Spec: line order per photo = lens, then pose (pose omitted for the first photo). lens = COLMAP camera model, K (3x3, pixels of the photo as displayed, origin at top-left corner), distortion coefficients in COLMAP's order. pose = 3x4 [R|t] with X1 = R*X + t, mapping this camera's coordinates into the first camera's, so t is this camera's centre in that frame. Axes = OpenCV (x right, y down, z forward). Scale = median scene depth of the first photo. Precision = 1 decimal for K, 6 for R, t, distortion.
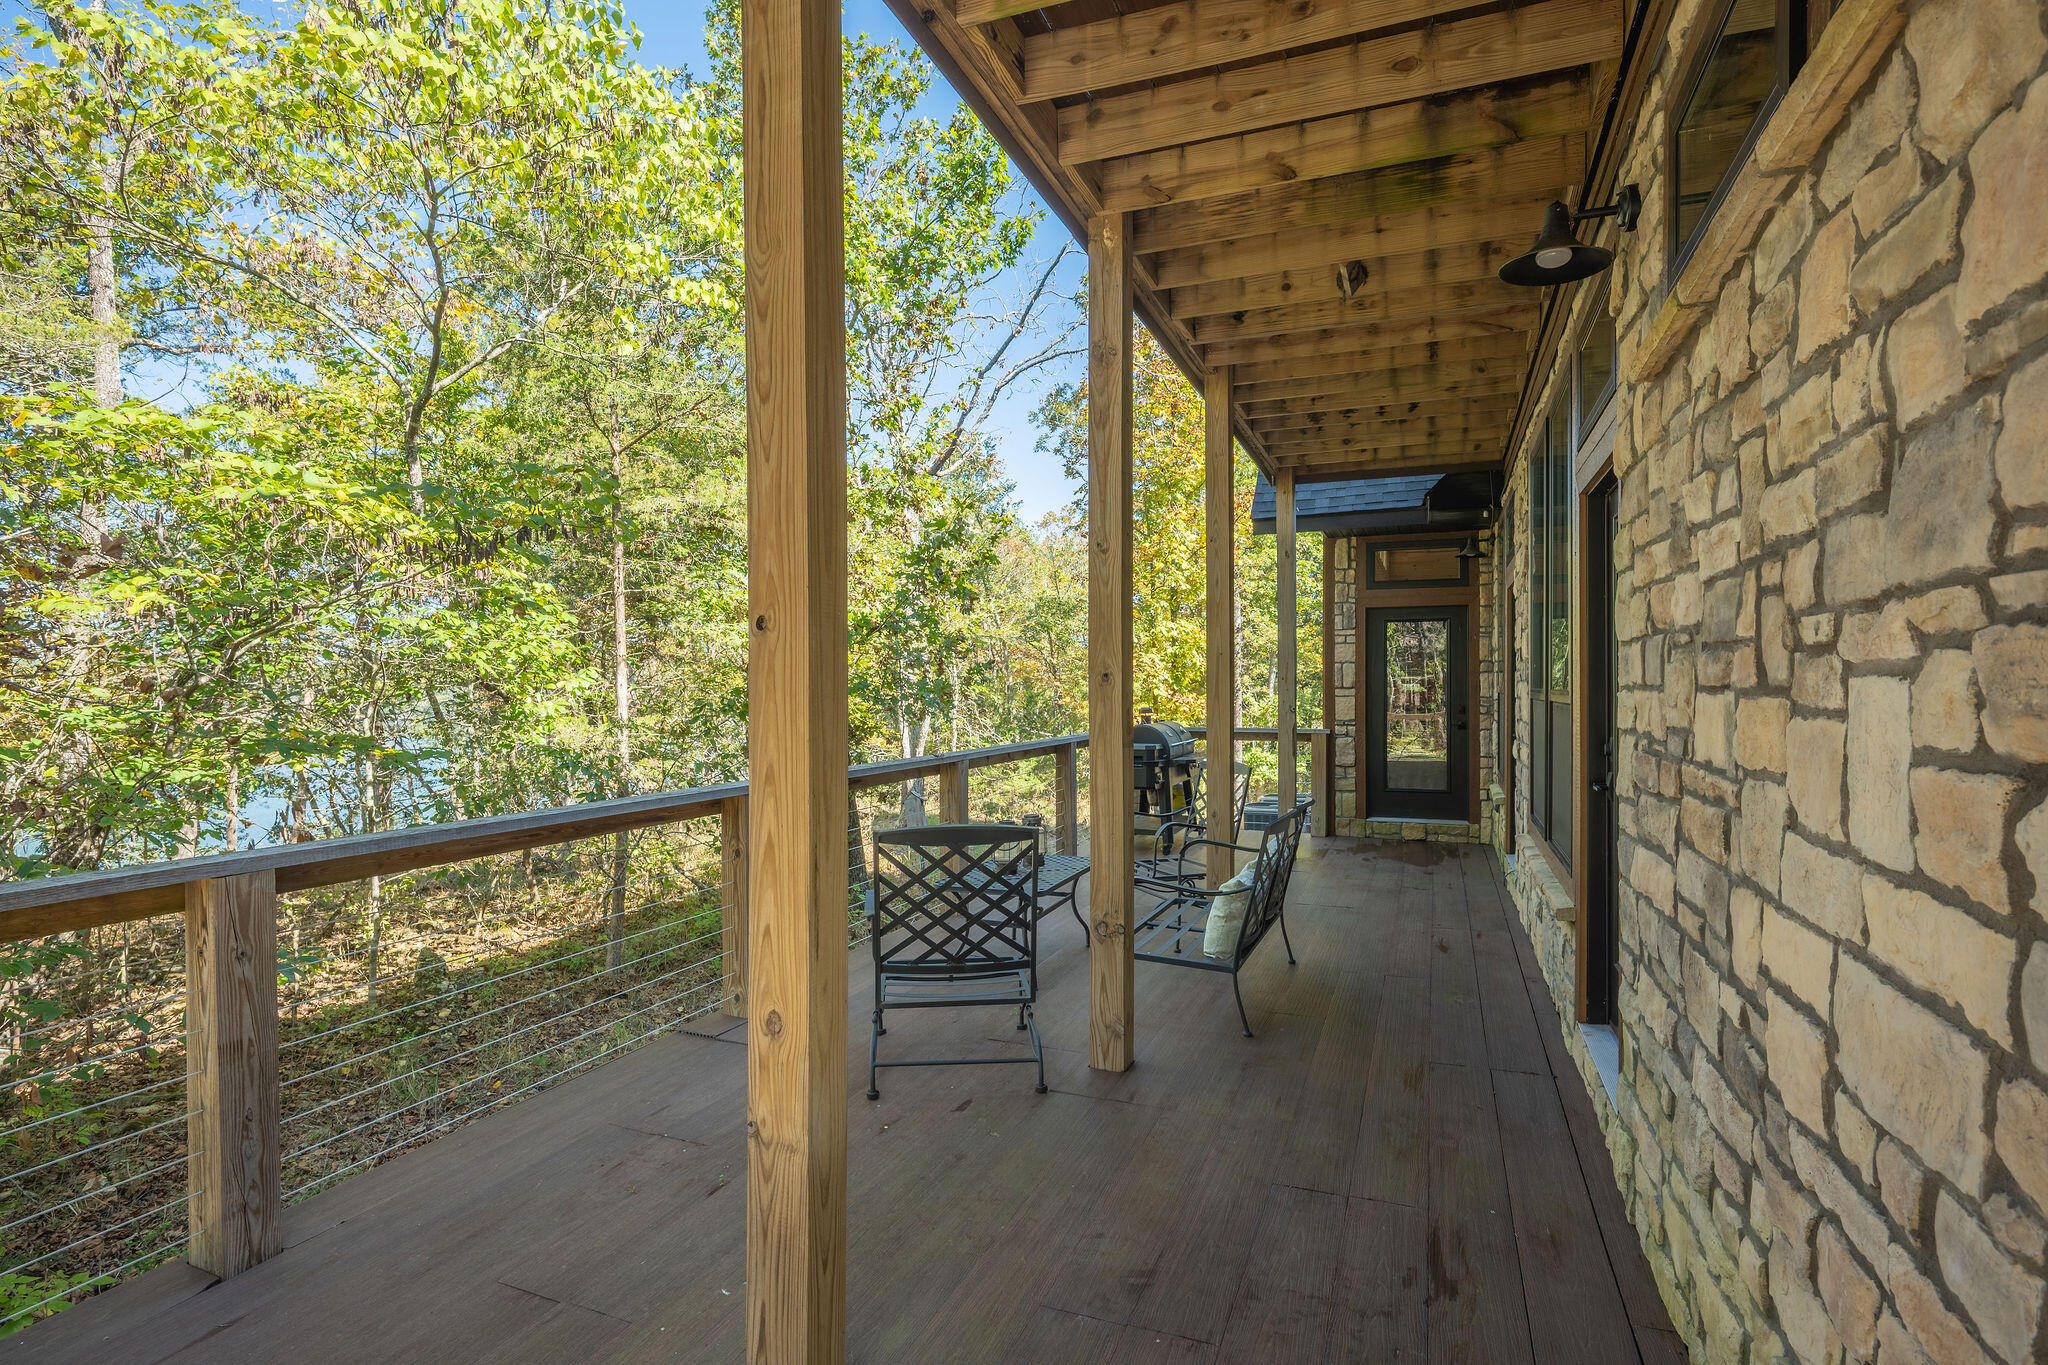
lens RADIAL K [[987.8, 0, 1027.9], [0, 987.8, 689.3], [0, 0, 1]] dist [-0.001730, -0.000076]
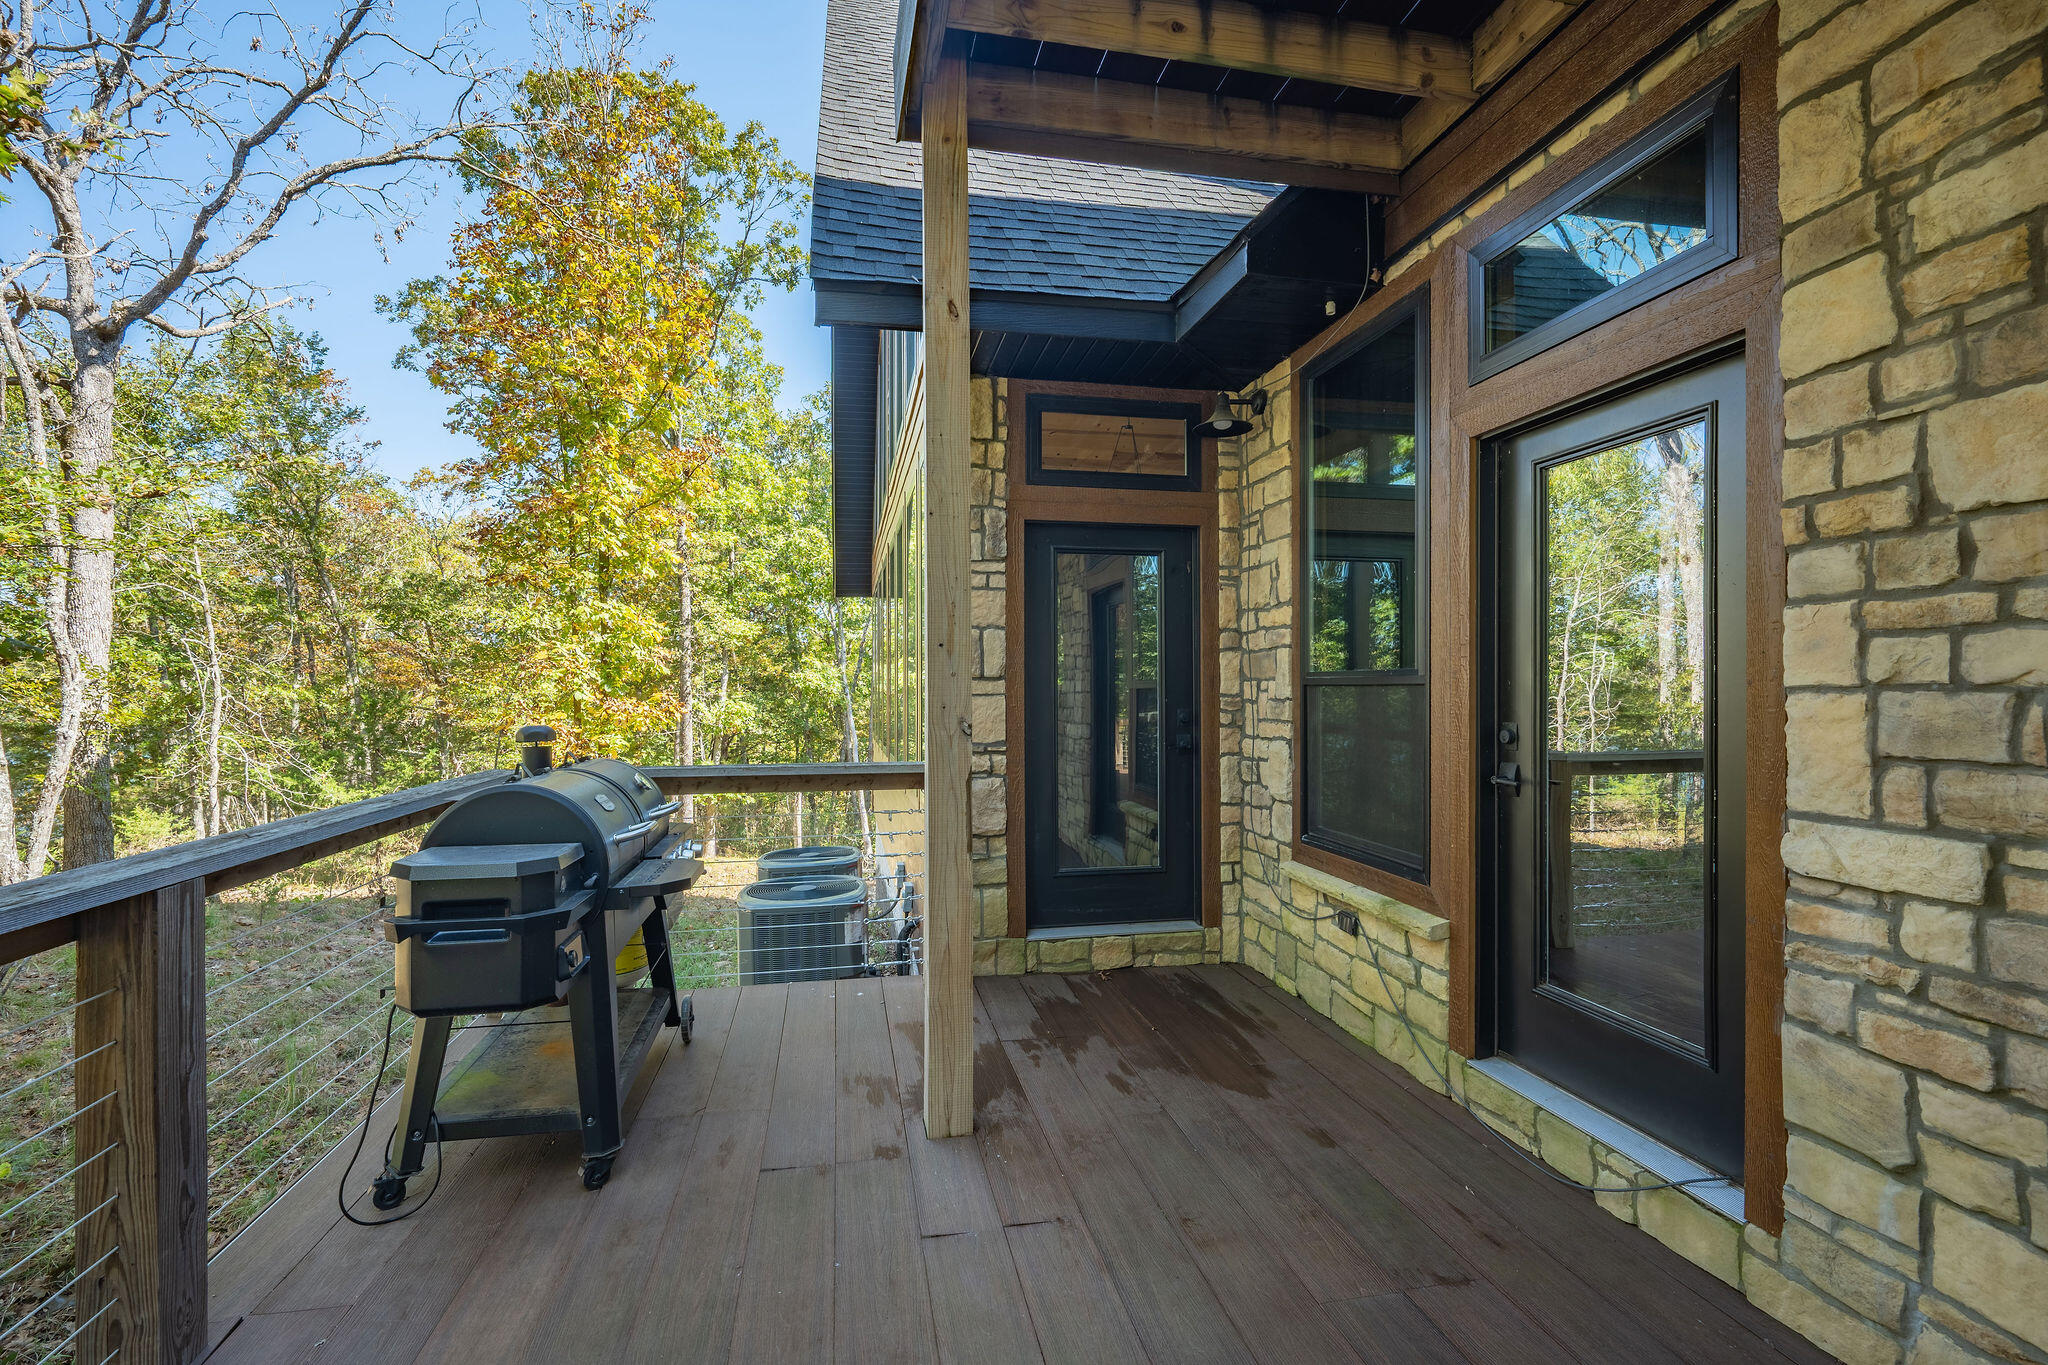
lens RADIAL K [[896.8, 0, 1015.7], [0, 896.8, 692.1], [0, 0, 1]] dist [-0.003666, -0.000843]
pose [[0.836029, -0.001076, 0.548685, 0.085272], [0.003122, 0.999991, -0.002796, 0.006856], [-0.548677, 0.004050, 0.836025, 0.615603]]
